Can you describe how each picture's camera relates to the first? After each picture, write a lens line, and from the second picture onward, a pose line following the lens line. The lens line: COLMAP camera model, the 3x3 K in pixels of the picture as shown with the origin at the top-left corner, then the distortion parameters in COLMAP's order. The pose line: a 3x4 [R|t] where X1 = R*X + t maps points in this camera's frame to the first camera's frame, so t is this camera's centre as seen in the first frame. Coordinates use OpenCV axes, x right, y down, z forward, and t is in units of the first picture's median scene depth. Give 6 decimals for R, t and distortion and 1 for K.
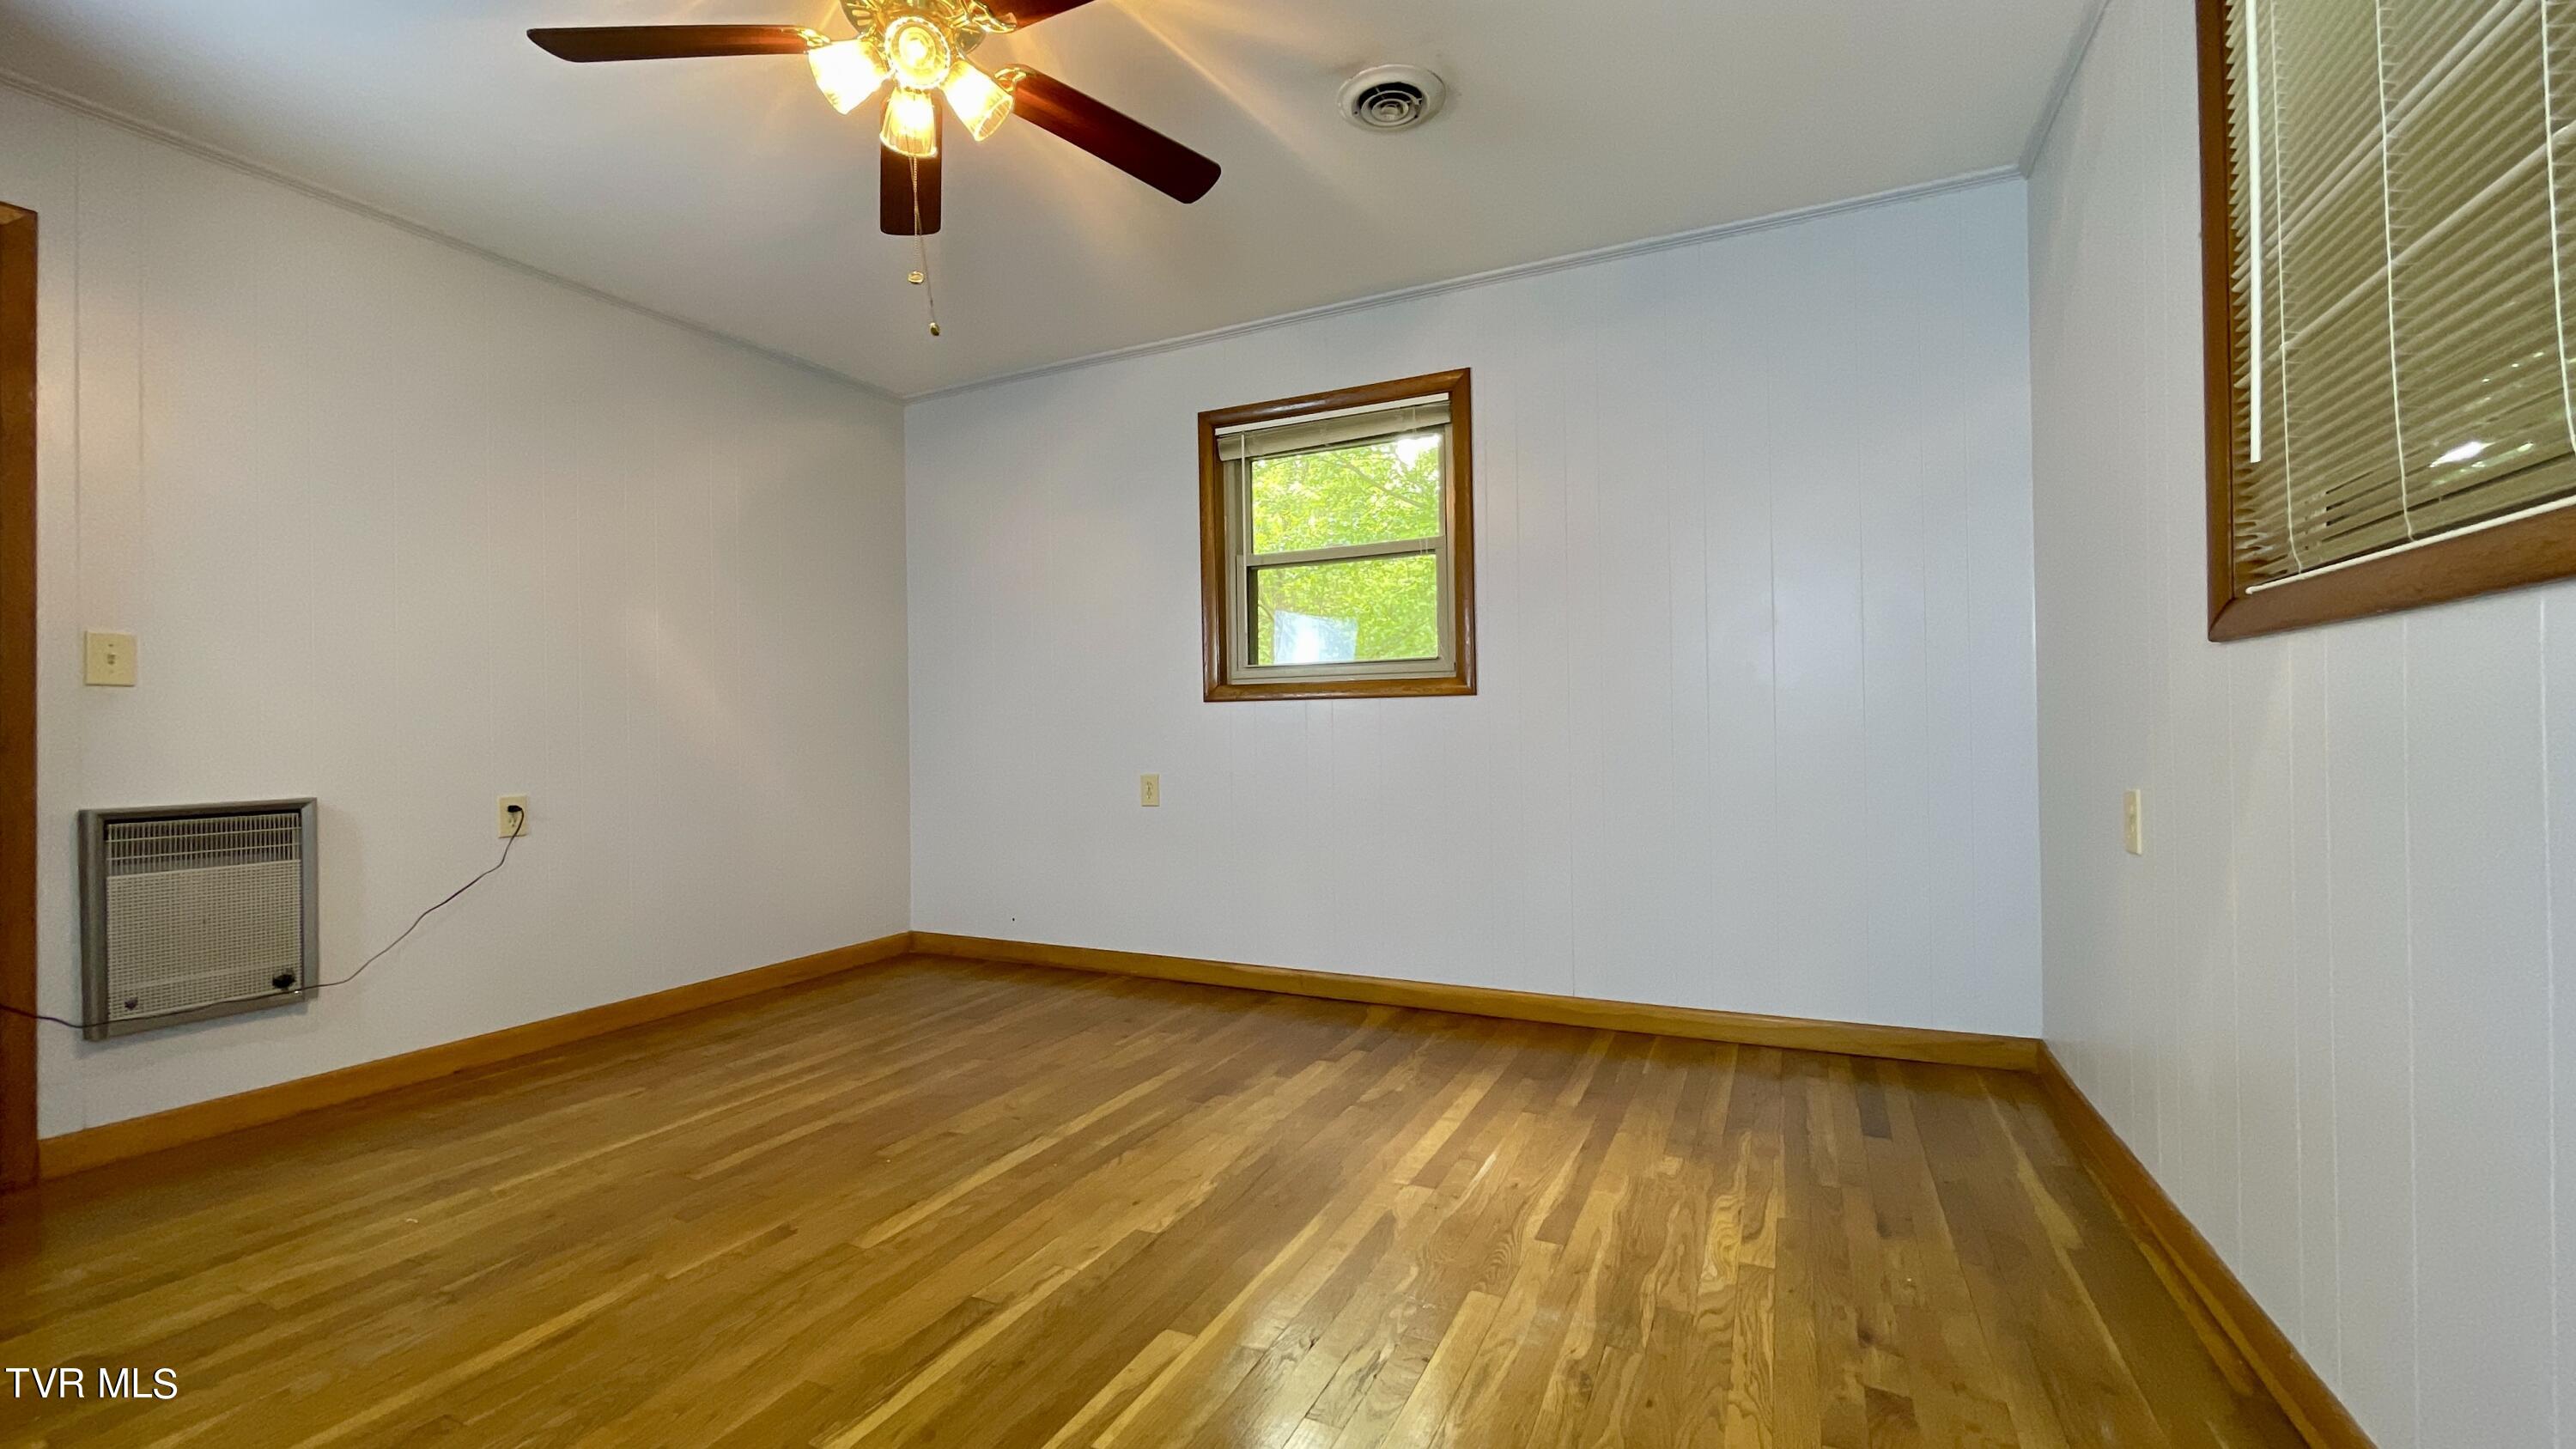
lens RADIAL K [[1044.5, 0, 1267.7], [0, 1044.5, 727.7], [0, 0, 1]] dist [-0.001481, 0.000722]
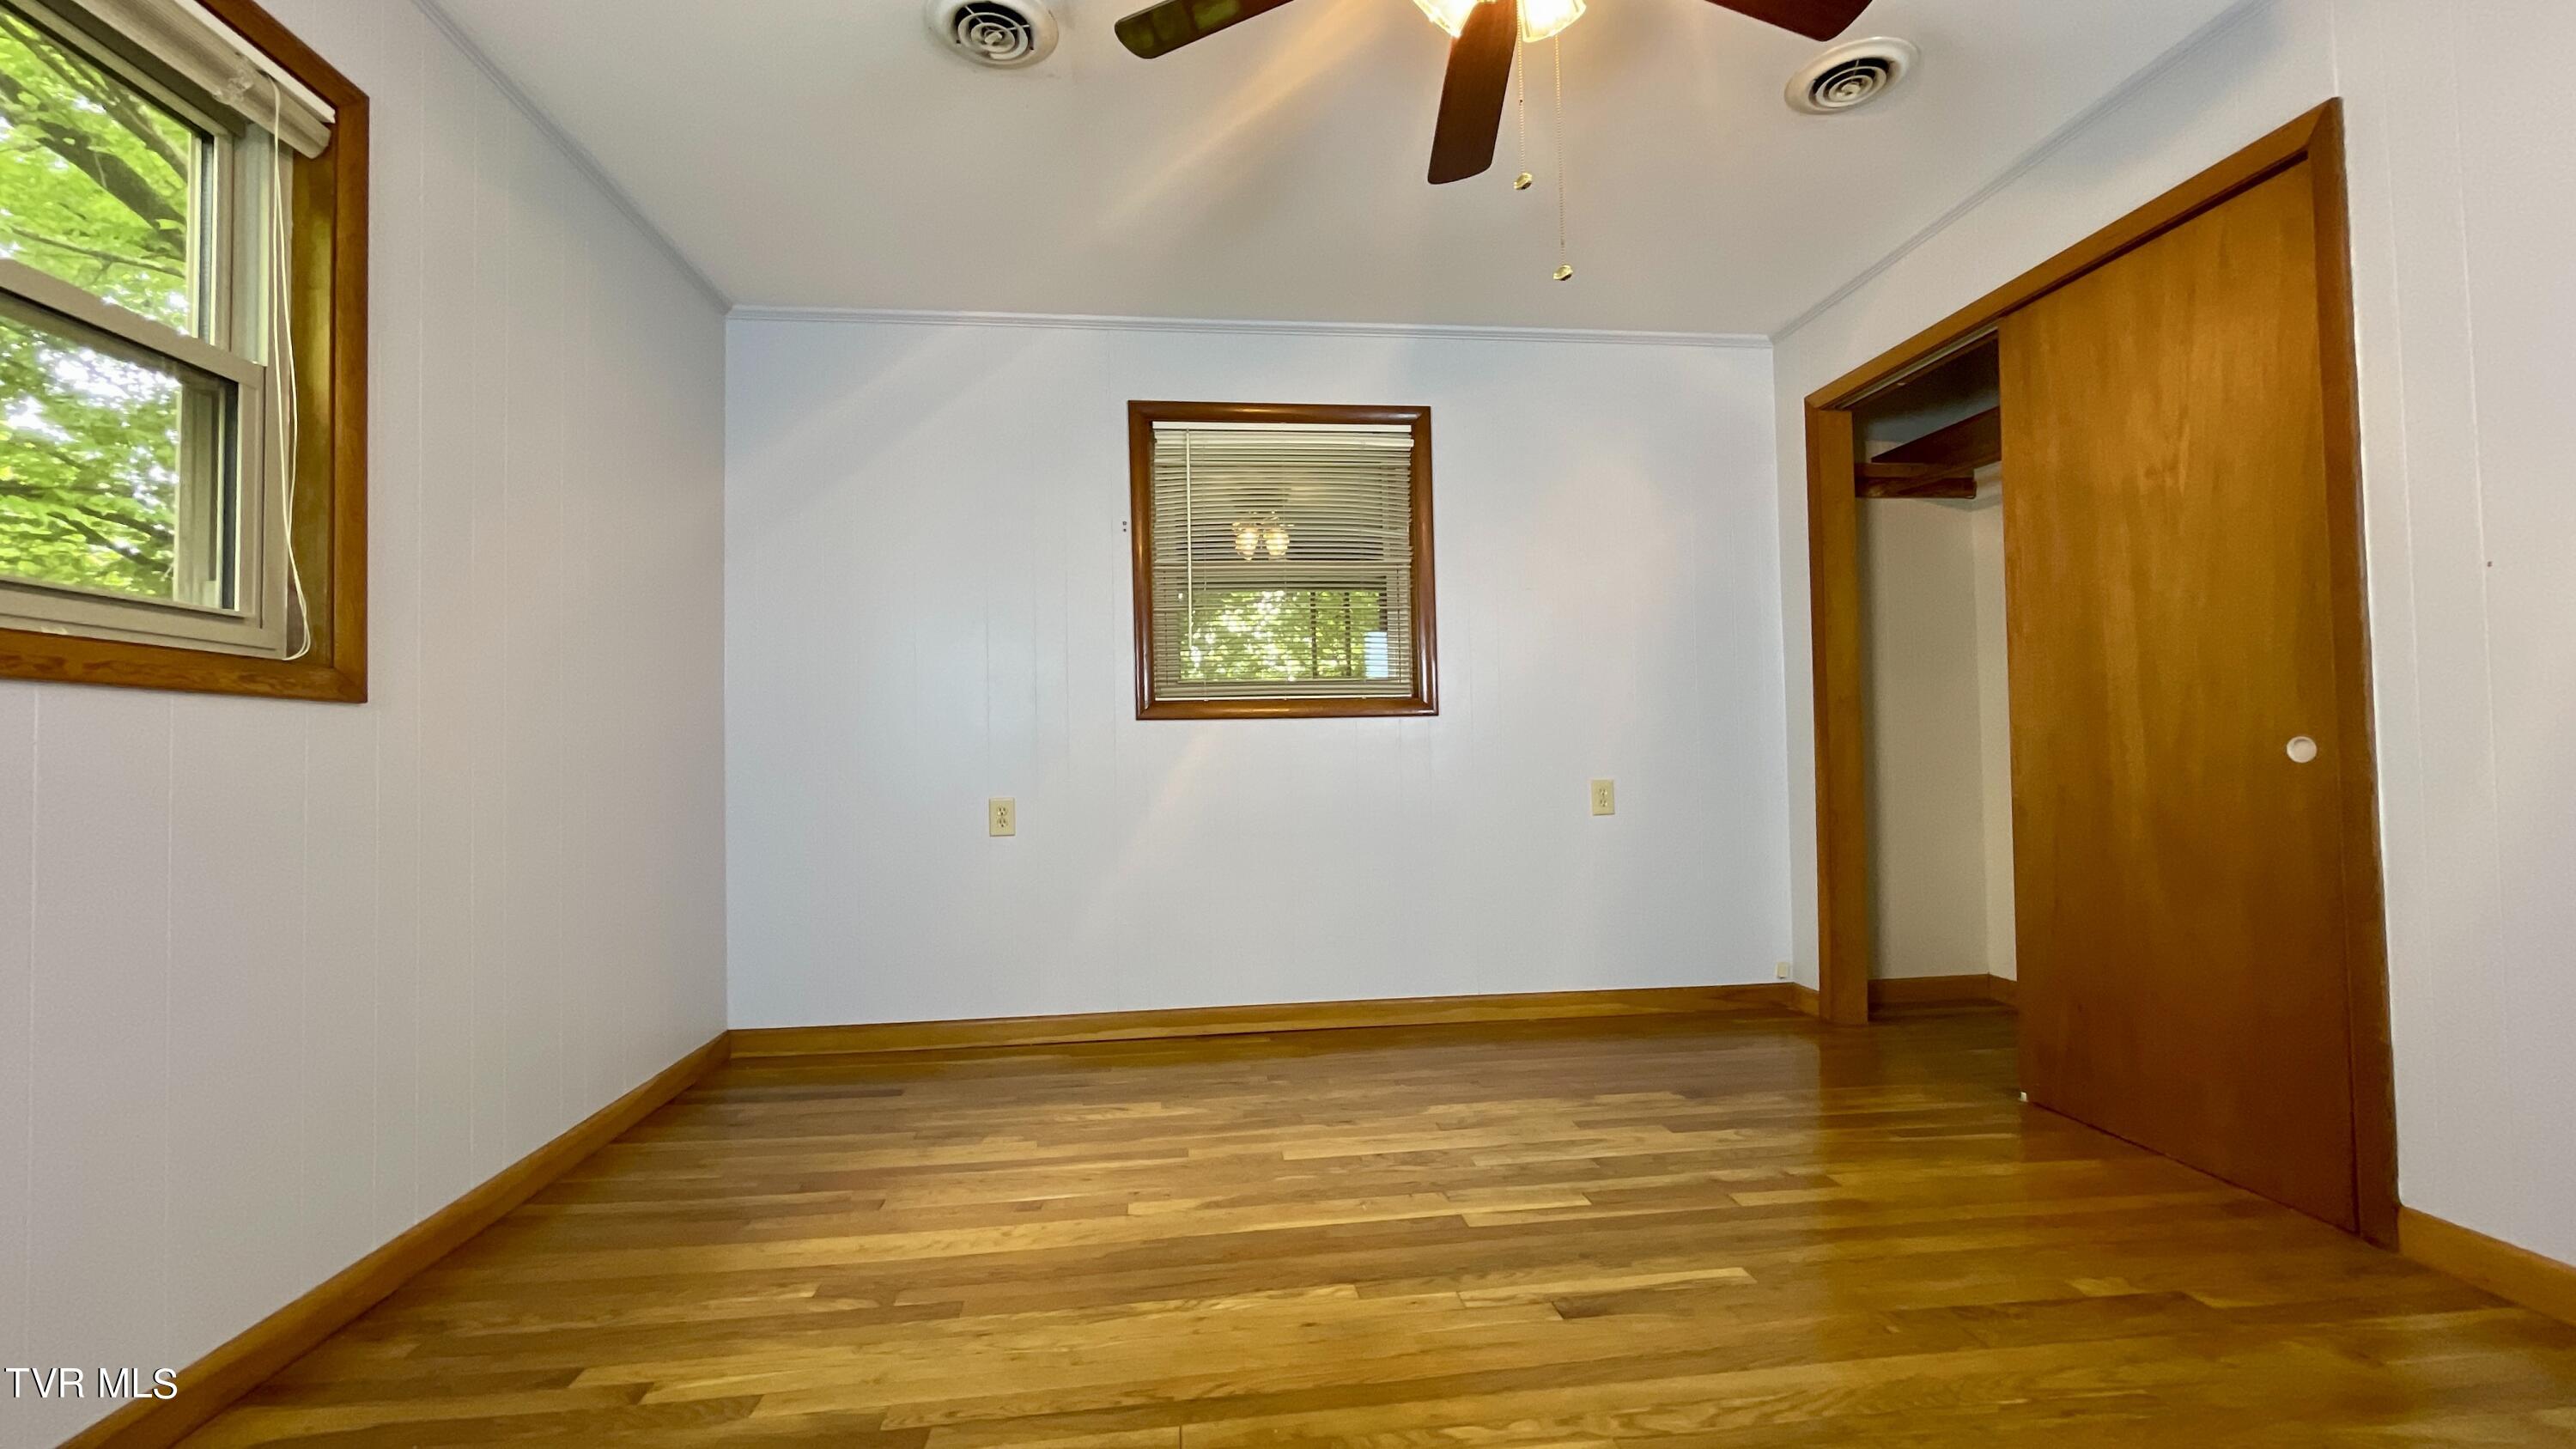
lens RADIAL K [[1044.5, 0, 1272.6], [0, 1044.5, 729.1], [0, 0, 1]] dist [-0.001481, 0.000722]
pose [[-0.544872, 0.041262, 0.837503, -0.796046], [0.016720, 0.999125, -0.038347, 0.013411], [-0.838352, -0.006891, -0.545085, 1.432531]]
